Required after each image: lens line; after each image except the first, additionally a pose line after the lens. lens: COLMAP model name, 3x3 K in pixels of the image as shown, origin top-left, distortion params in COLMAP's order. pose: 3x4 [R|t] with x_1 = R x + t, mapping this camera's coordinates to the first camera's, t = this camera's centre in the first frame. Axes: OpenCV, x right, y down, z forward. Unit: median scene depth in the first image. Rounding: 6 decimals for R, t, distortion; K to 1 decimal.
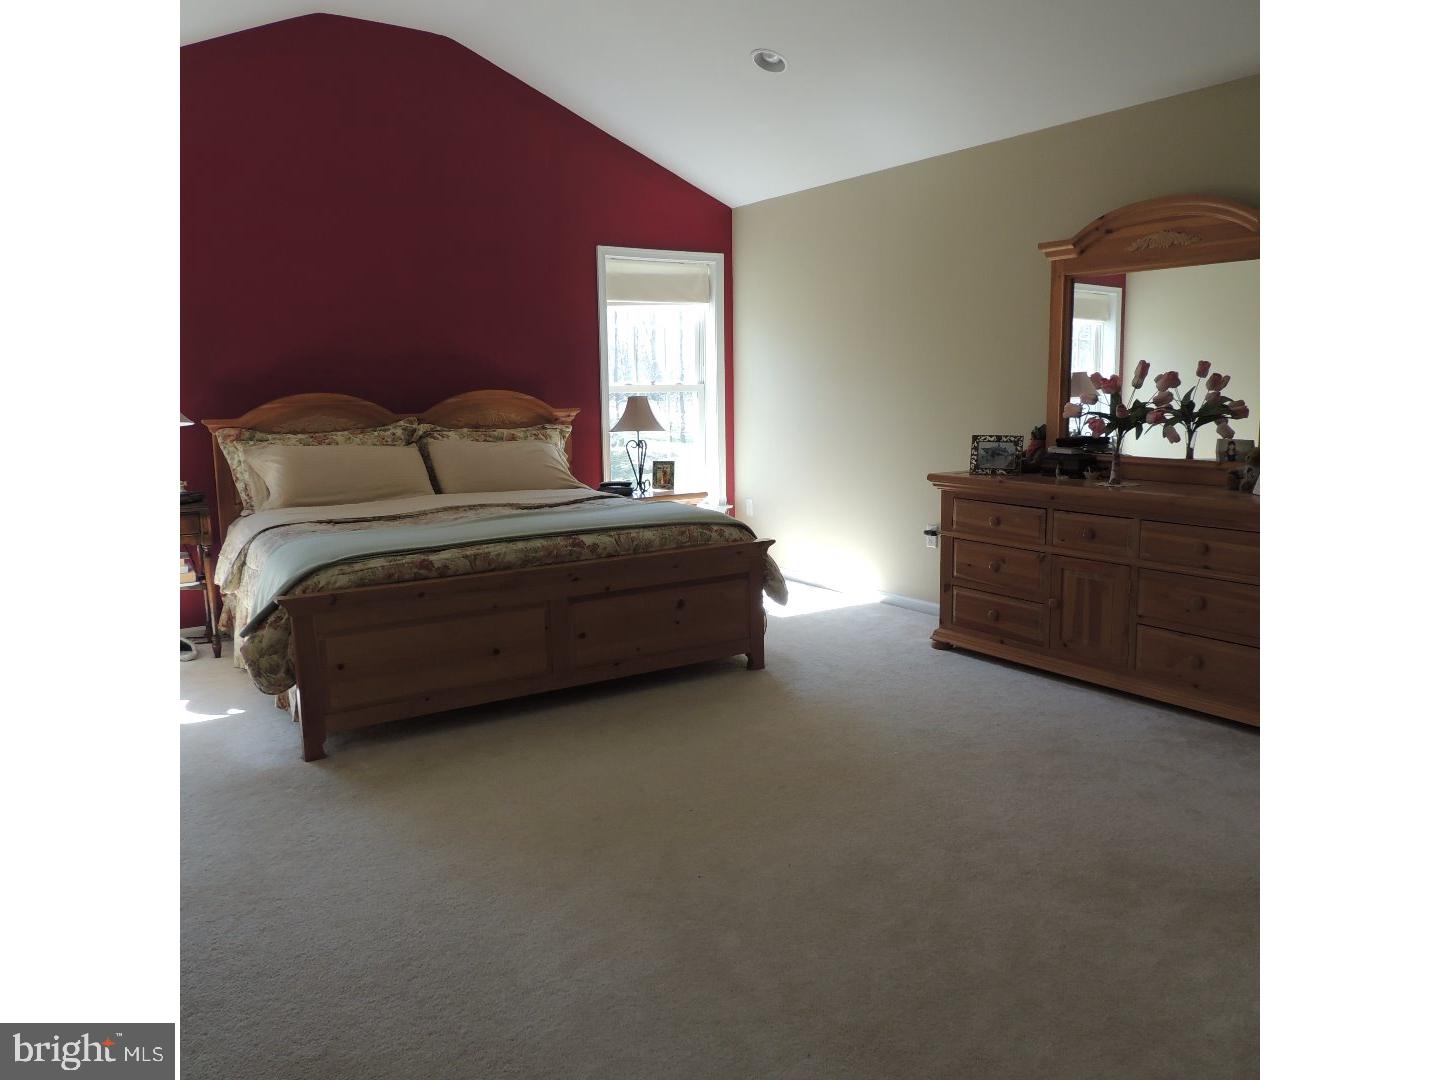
lens RADIAL K [[1027.6, 0, 723.1], [0, 1027.6, 538.0], [0, 0, 1]] dist [-0.026388, -0.001836]
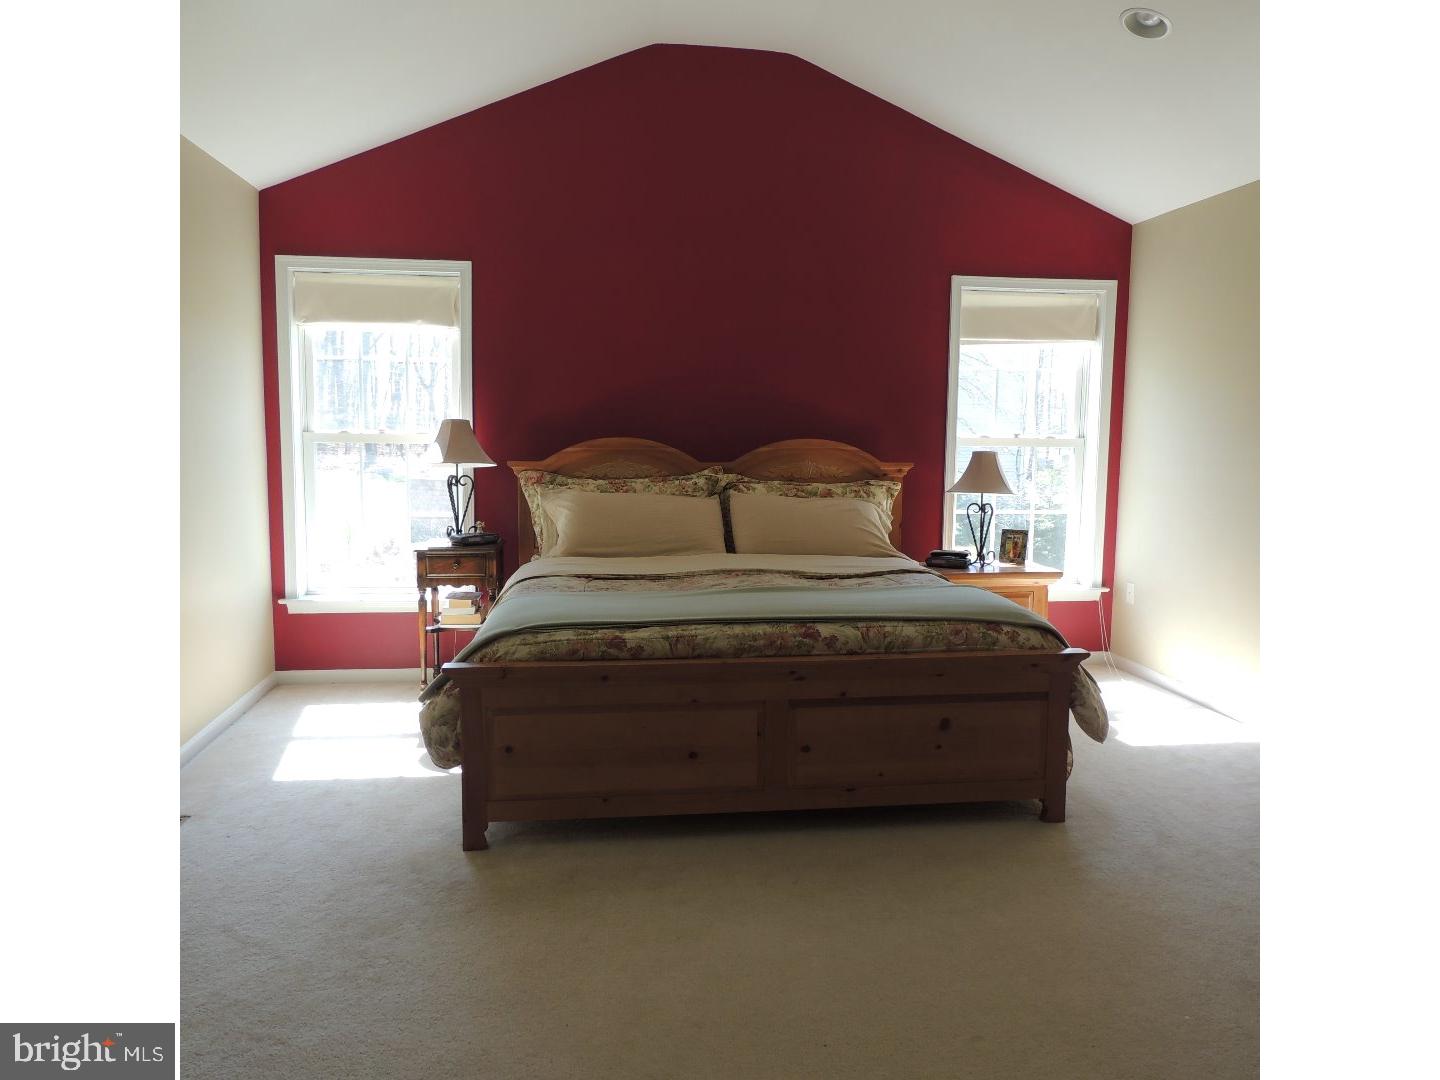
lens RADIAL K [[1027.6, 0, 717.6], [0, 1027.6, 539.2], [0, 0, 1]] dist [-0.026388, -0.001836]
pose [[0.897292, 0.069615, -0.435913, 0.115561], [-0.087800, 0.995902, -0.021684, -0.037048], [0.432617, 0.057730, 0.899727, 0.197208]]
